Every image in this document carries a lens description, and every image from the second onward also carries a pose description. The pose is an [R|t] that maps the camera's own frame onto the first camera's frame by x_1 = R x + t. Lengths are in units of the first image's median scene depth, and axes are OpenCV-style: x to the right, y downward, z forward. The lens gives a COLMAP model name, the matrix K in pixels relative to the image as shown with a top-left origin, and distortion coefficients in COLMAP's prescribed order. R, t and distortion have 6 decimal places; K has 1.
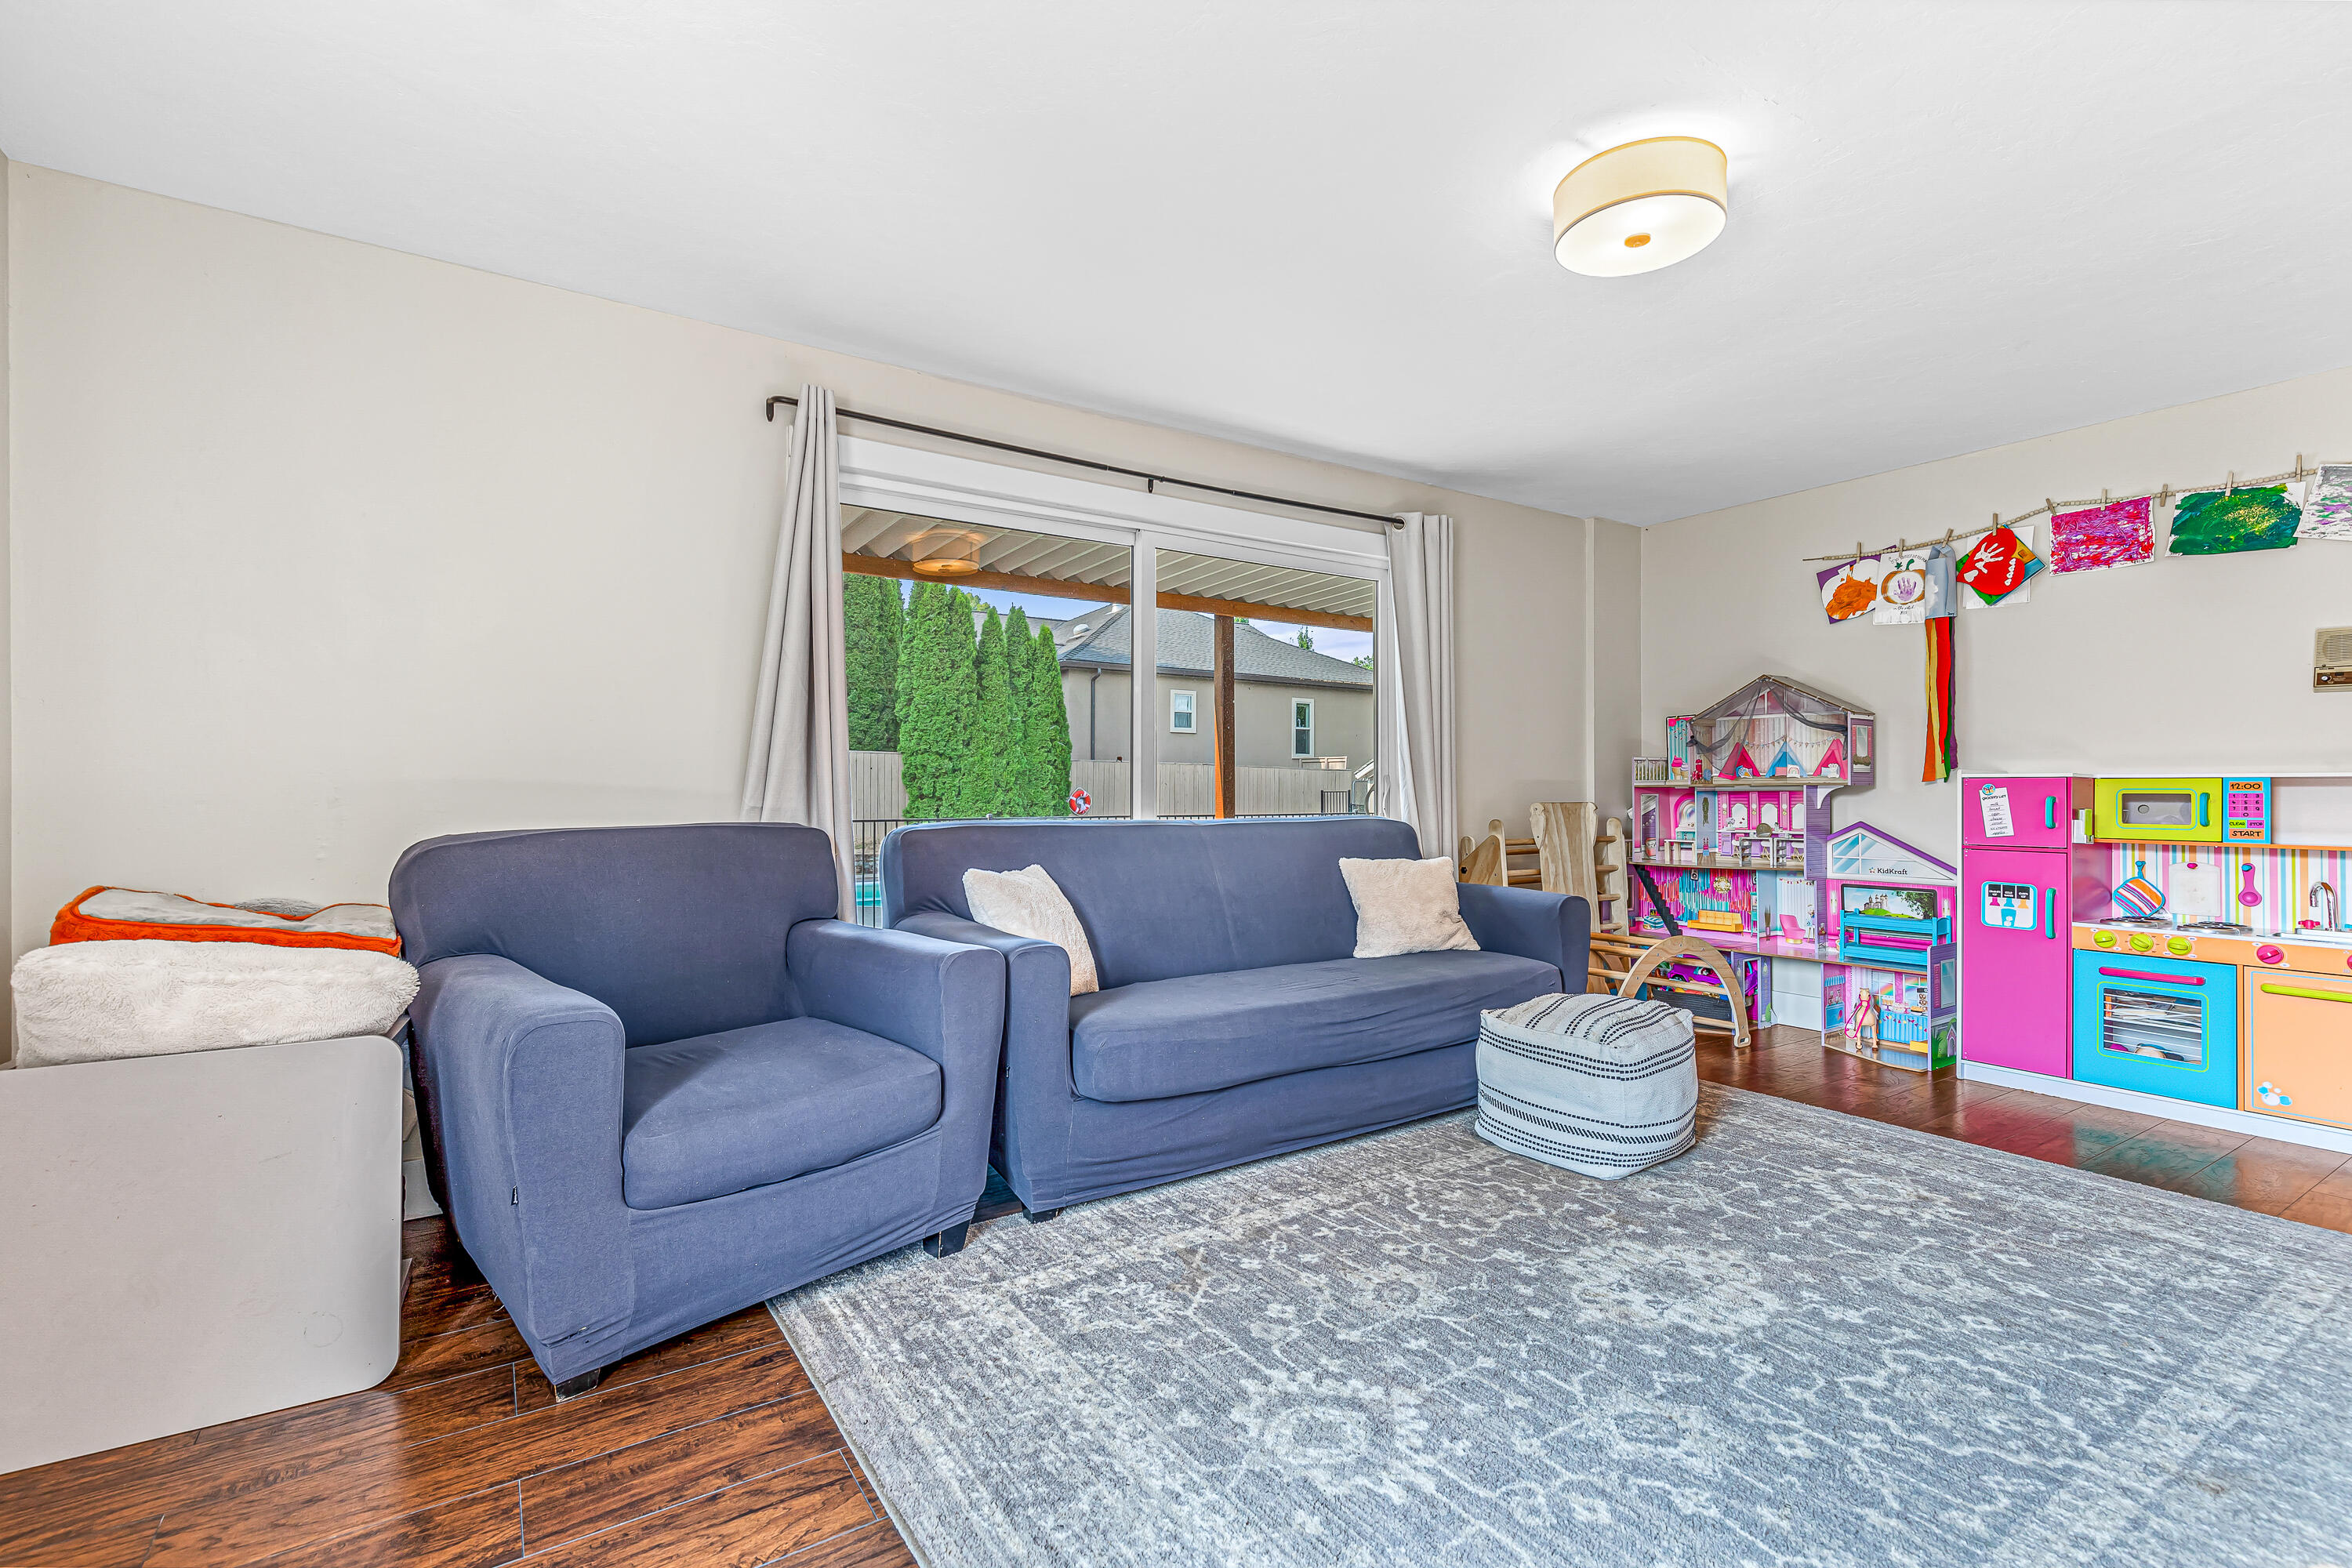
lens RADIAL K [[1067.3, 0, 1176.0], [0, 1067.3, 784.0], [0, 0, 1]] dist [0.007590, -0.000174]
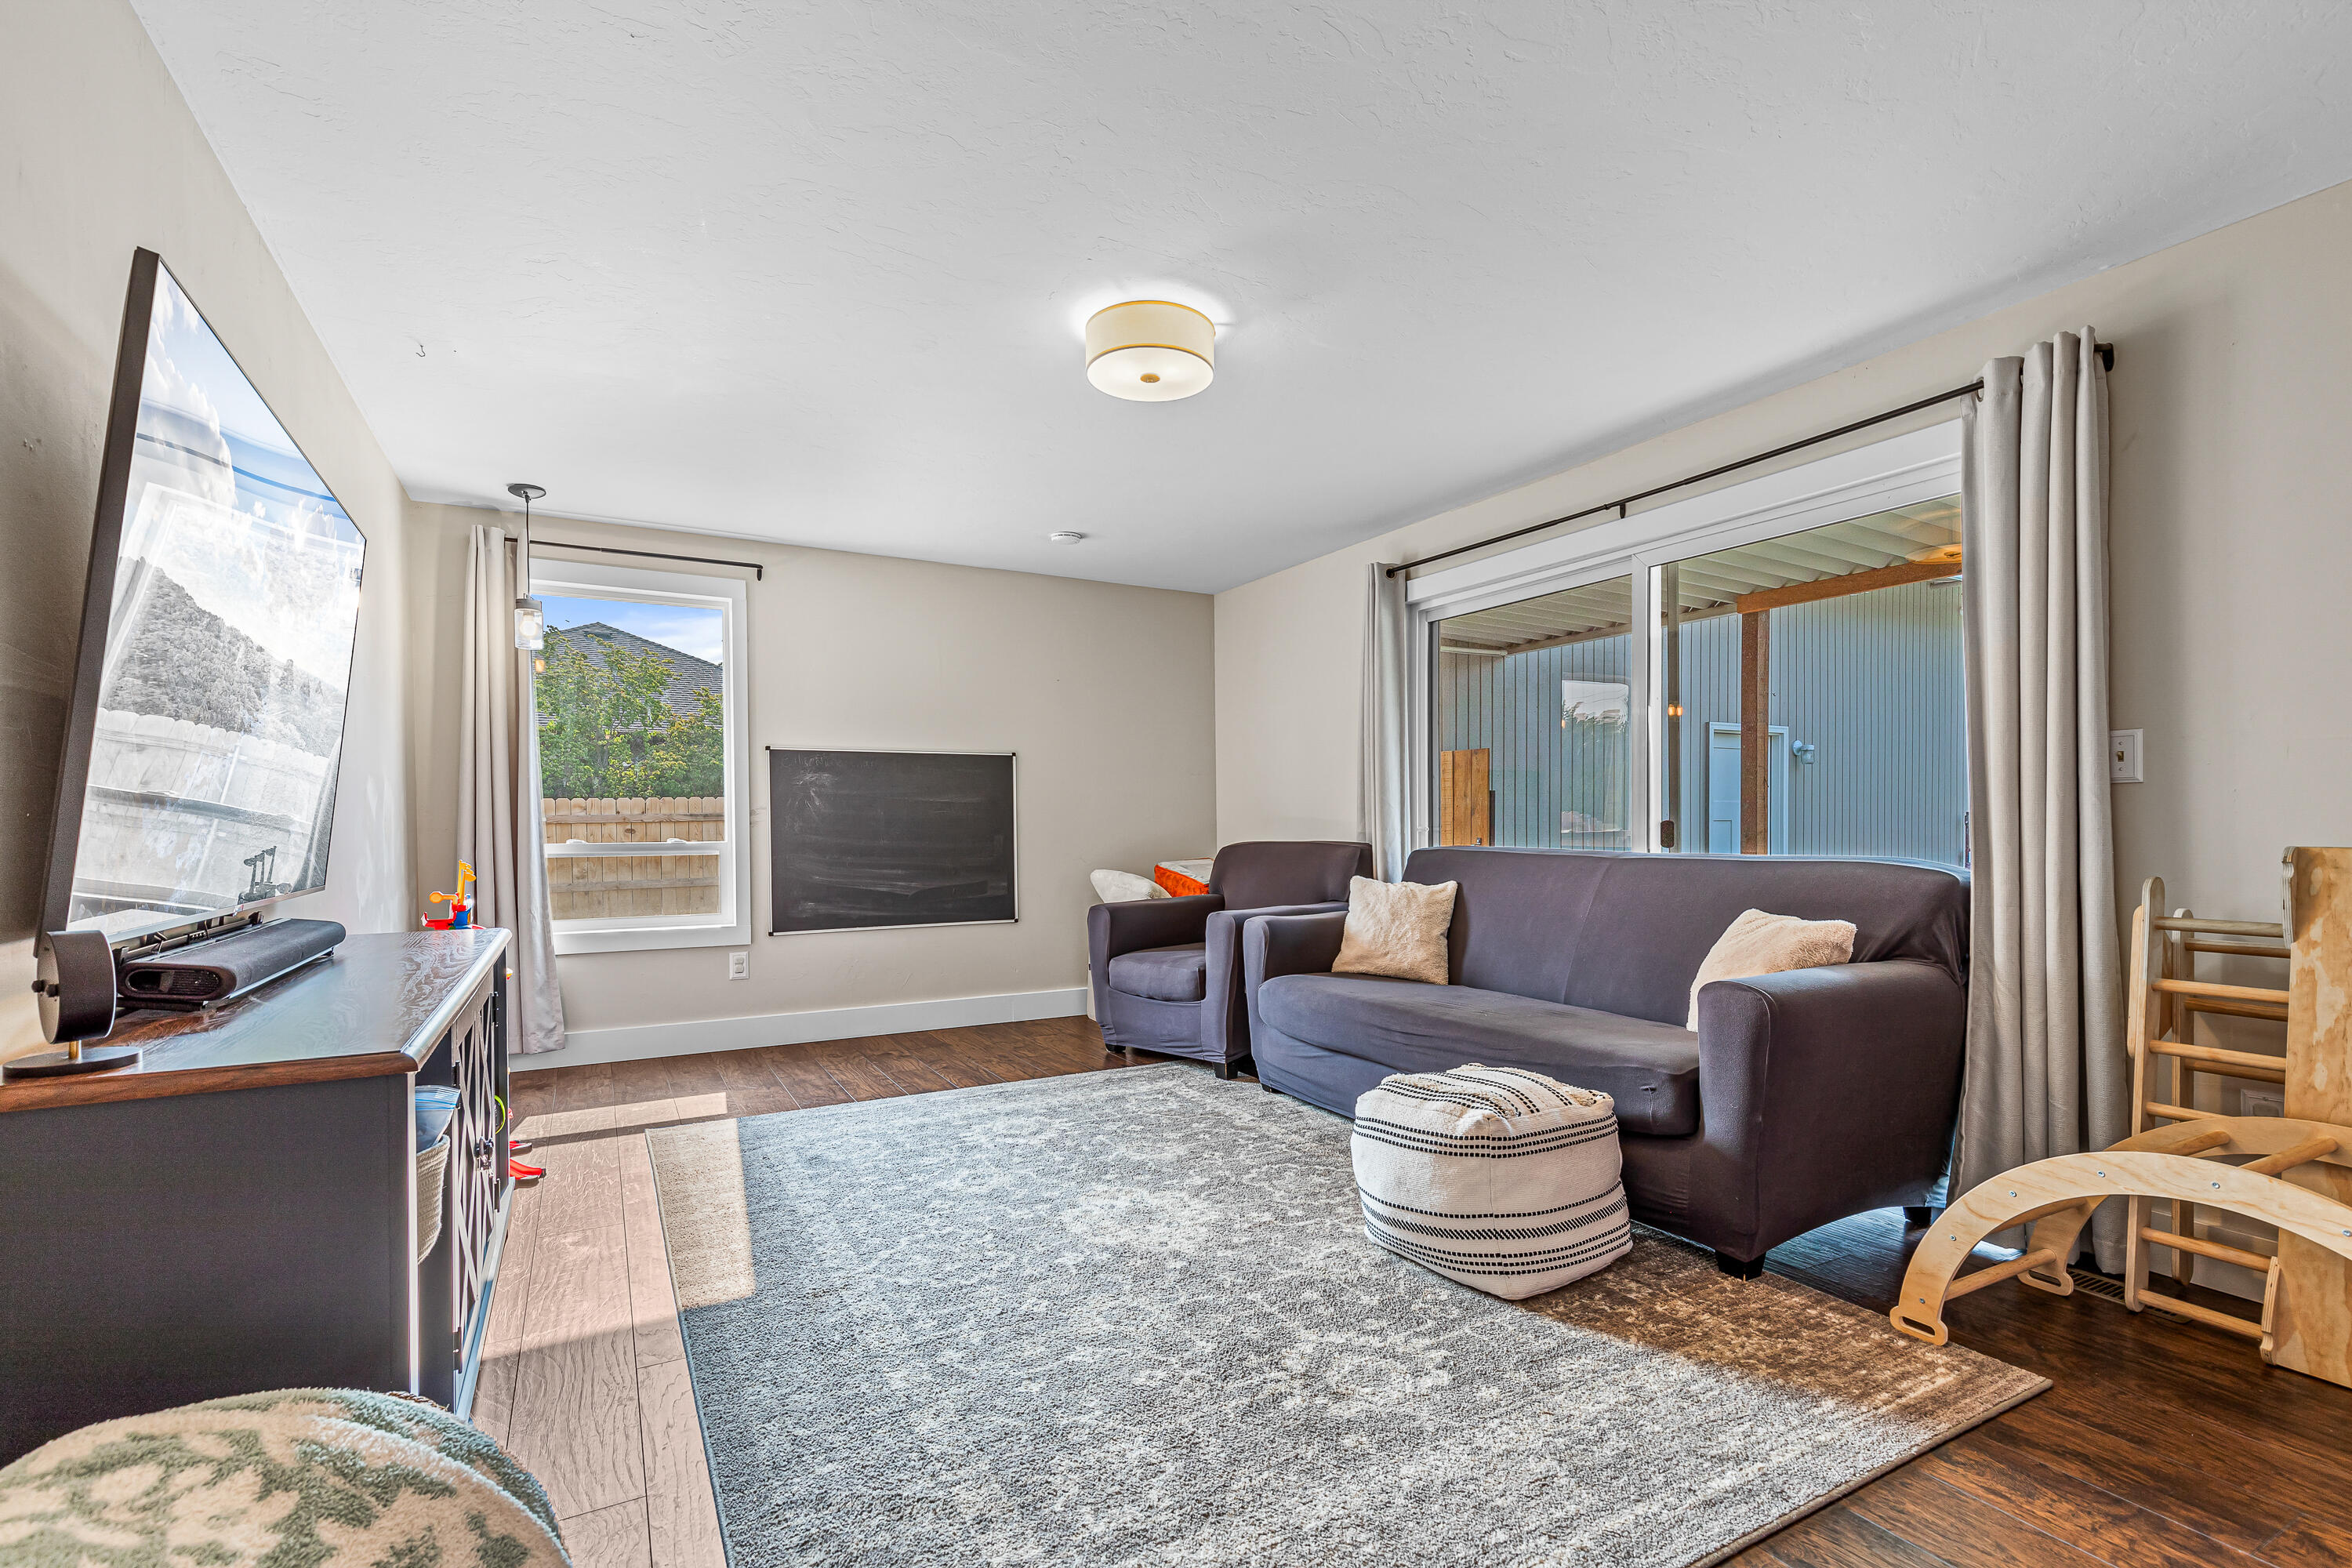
lens RADIAL K [[1038.1, 0, 1178.8], [0, 1038.1, 838.7], [0, 0, 1]] dist [0.000014, -0.000085]
pose [[-0.069663, 0.017042, -0.997425, 1.538681], [0.014200, 0.999770, 0.016090, 0.001508], [0.997470, -0.013043, -0.069889, 1.047997]]
